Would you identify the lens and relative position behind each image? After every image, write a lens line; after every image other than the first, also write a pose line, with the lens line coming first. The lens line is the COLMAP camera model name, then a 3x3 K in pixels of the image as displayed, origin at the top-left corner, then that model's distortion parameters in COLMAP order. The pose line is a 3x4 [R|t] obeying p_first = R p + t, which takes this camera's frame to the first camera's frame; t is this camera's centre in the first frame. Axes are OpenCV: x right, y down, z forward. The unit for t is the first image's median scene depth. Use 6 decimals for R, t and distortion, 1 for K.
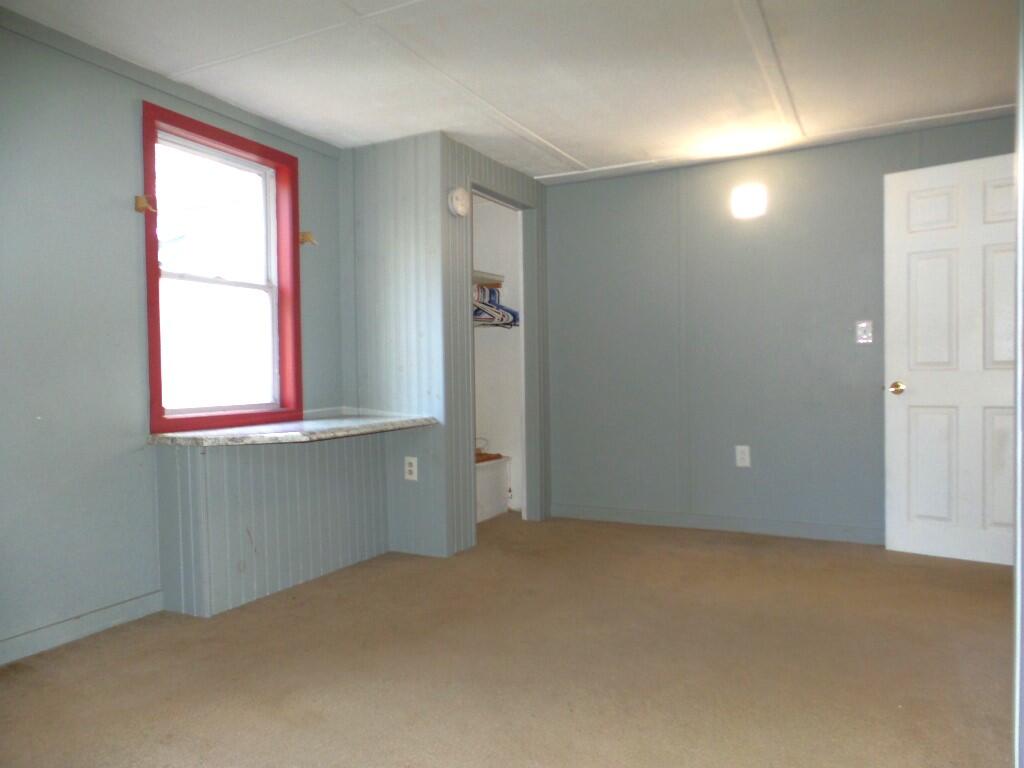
lens RADIAL K [[701.9, 0, 515.1], [0, 701.9, 391.1], [0, 0, 1]] dist [-0.028061, 0.018888]
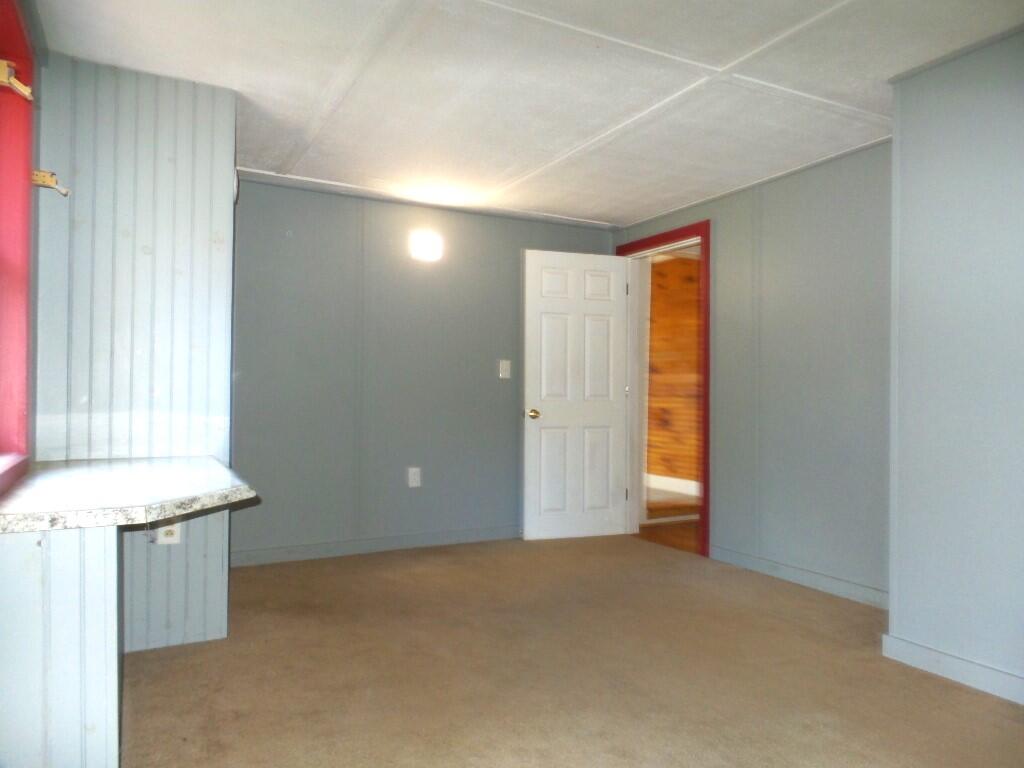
lens RADIAL K [[701.9, 0, 516.0], [0, 701.9, 379.2], [0, 0, 1]] dist [-0.028061, 0.018888]
pose [[0.540618, 0.033180, 0.840613, -0.558506], [0.013173, 0.998766, -0.047894, -0.004601], [-0.841165, 0.036966, 0.539514, 0.307207]]
